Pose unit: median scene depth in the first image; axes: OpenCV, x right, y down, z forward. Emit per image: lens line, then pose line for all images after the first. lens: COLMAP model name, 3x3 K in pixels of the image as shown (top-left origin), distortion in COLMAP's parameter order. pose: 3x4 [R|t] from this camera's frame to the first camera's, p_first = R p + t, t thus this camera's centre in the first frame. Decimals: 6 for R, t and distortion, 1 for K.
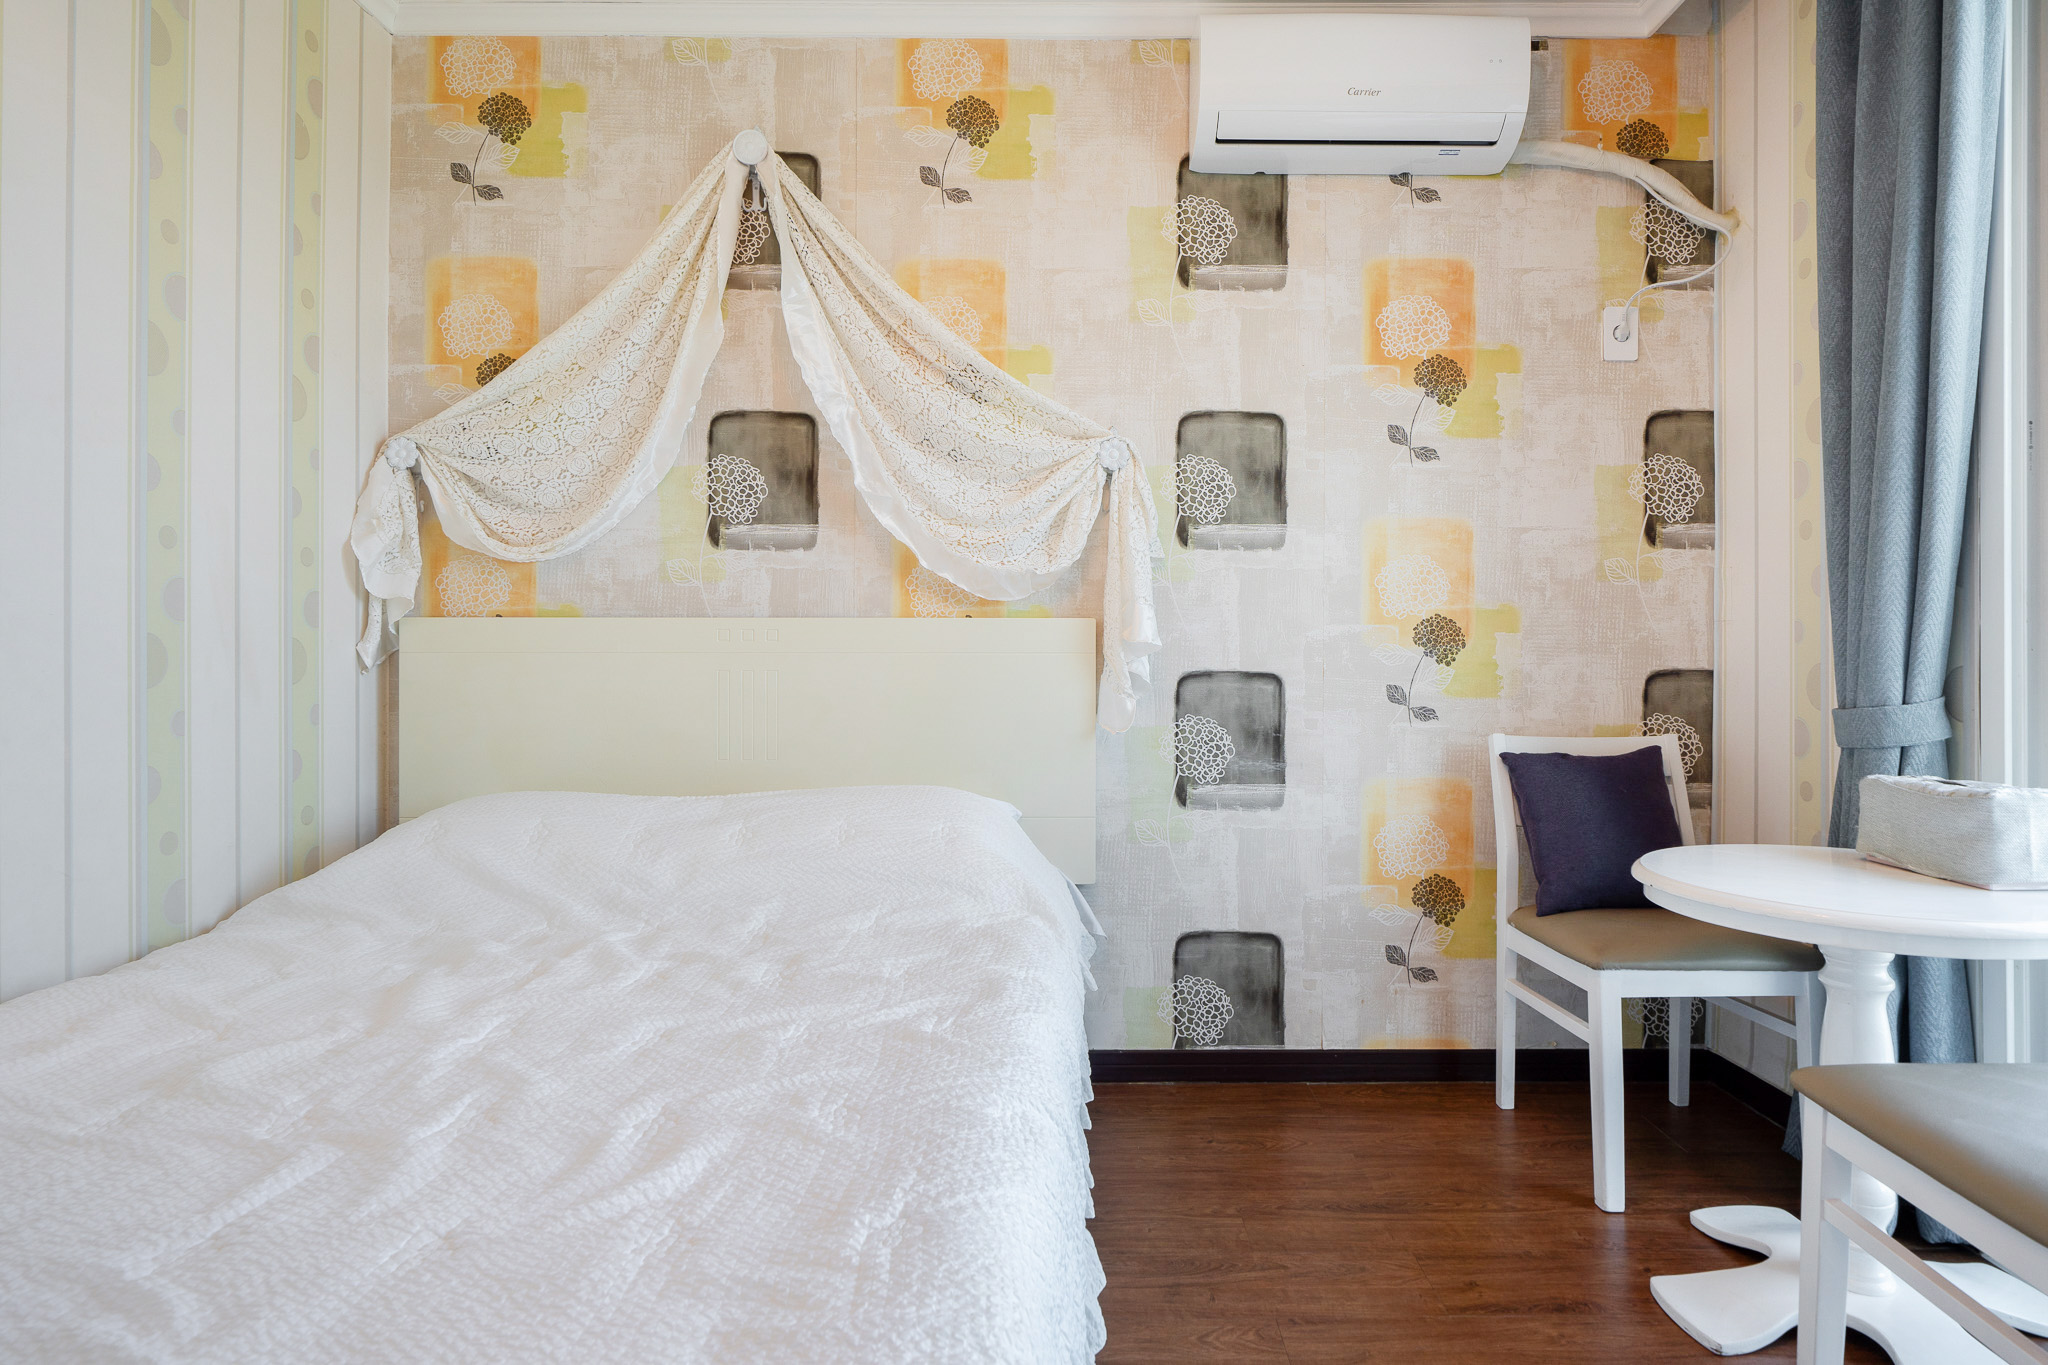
lens RADIAL K [[1104.1, 0, 1011.5], [0, 1104.1, 673.8], [0, 0, 1]] dist [0.001954, 0.000594]
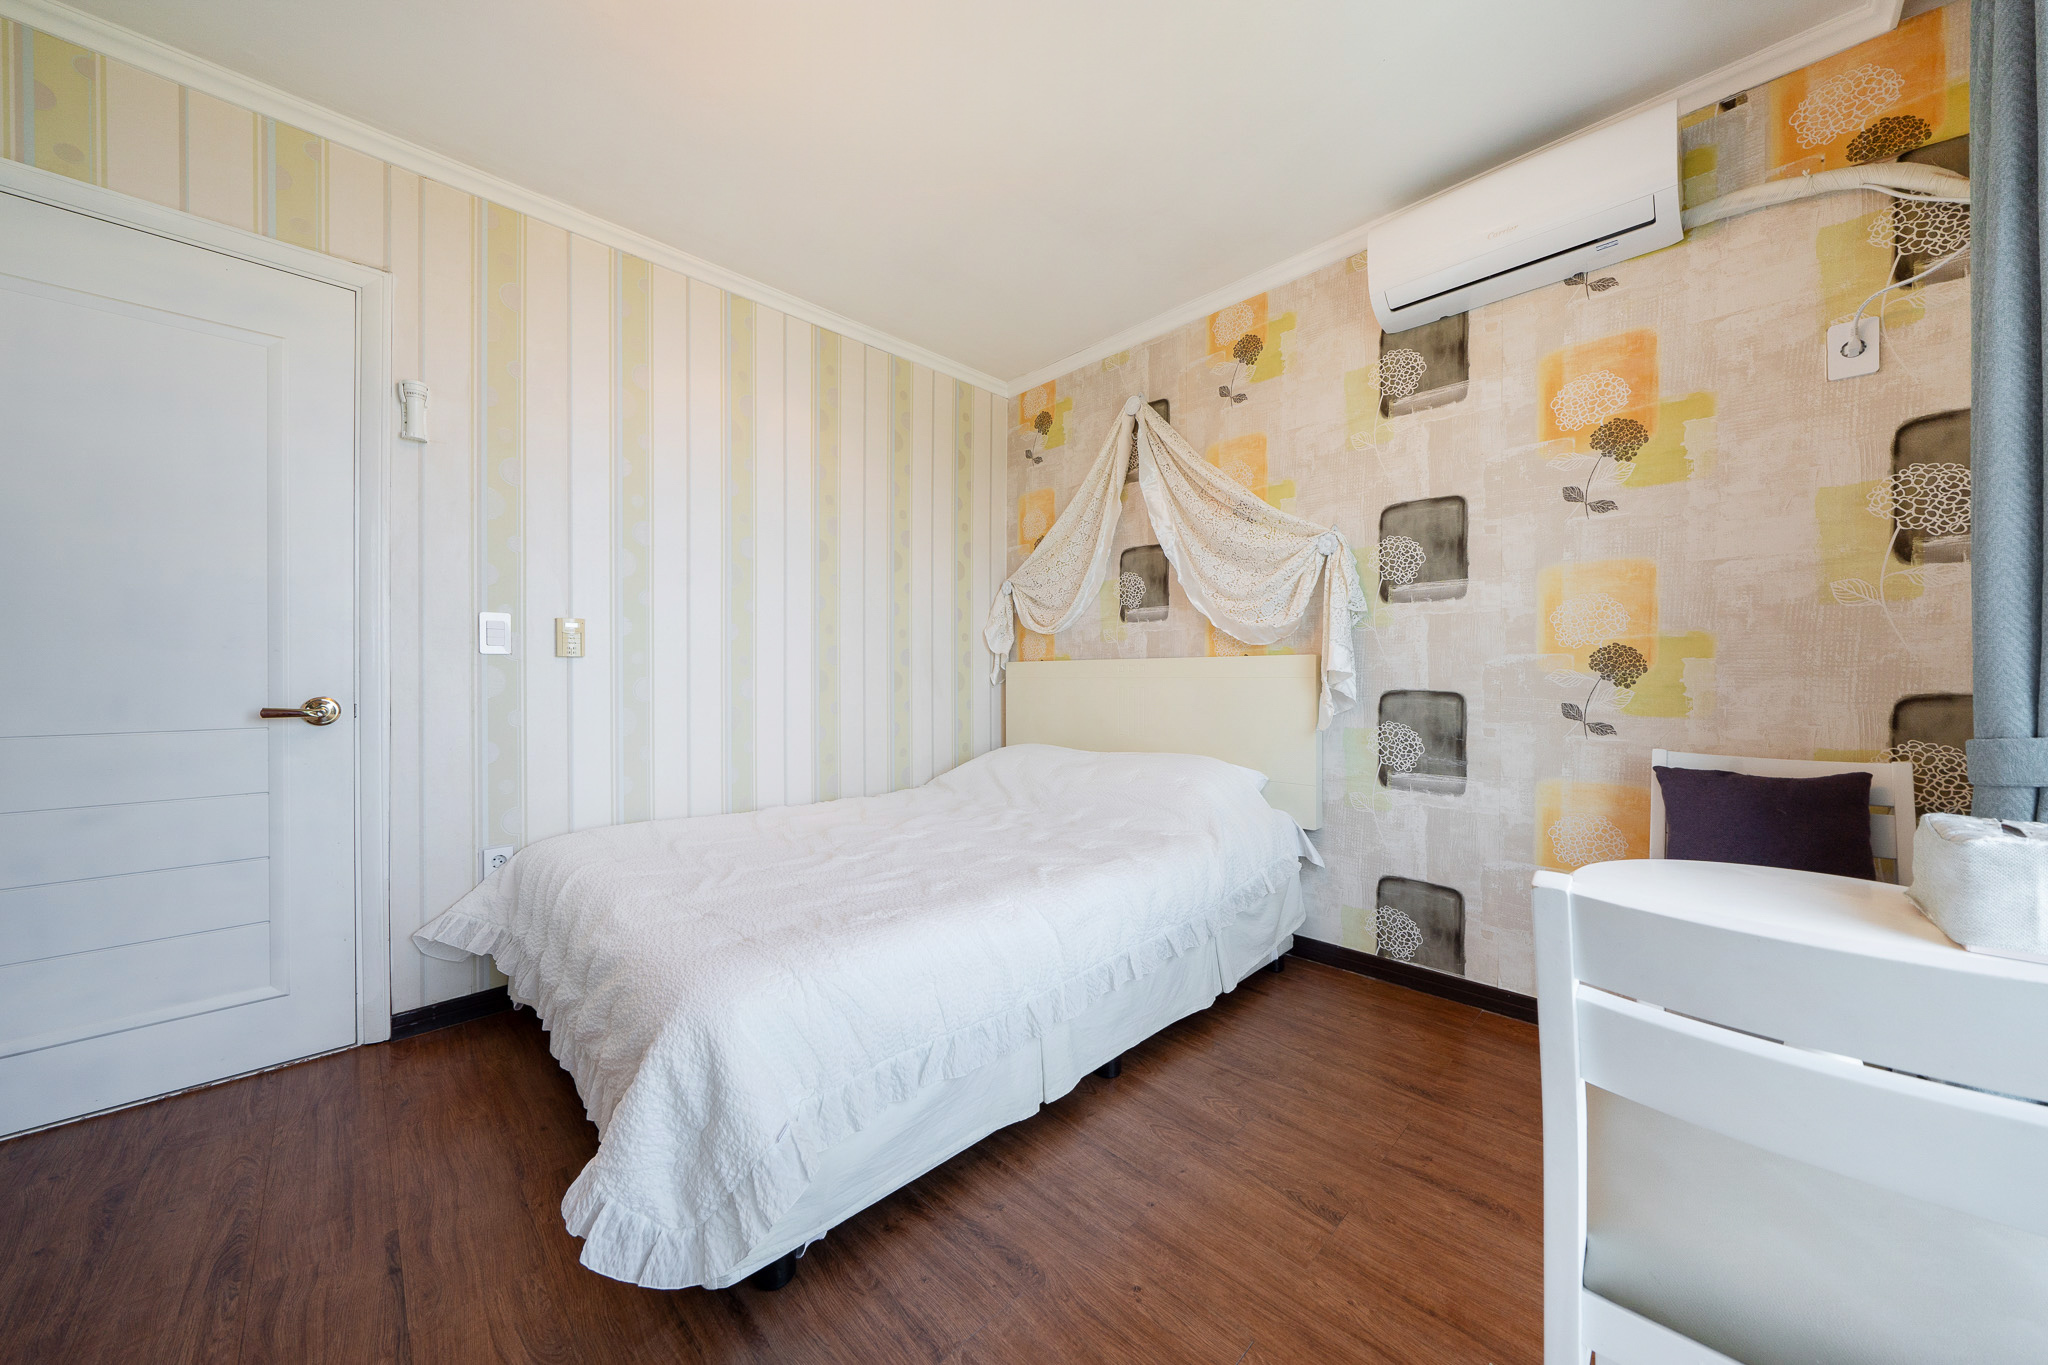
lens RADIAL K [[679.7, 0, 1019.8], [0, 679.7, 687.4], [0, 0, 1]] dist [-0.003674, -0.000260]
pose [[0.707258, 0.007980, -0.706910, 0.442814], [-0.004968, 0.999968, 0.006318, -0.008996], [0.706938, -0.000957, 0.707275, 0.057323]]
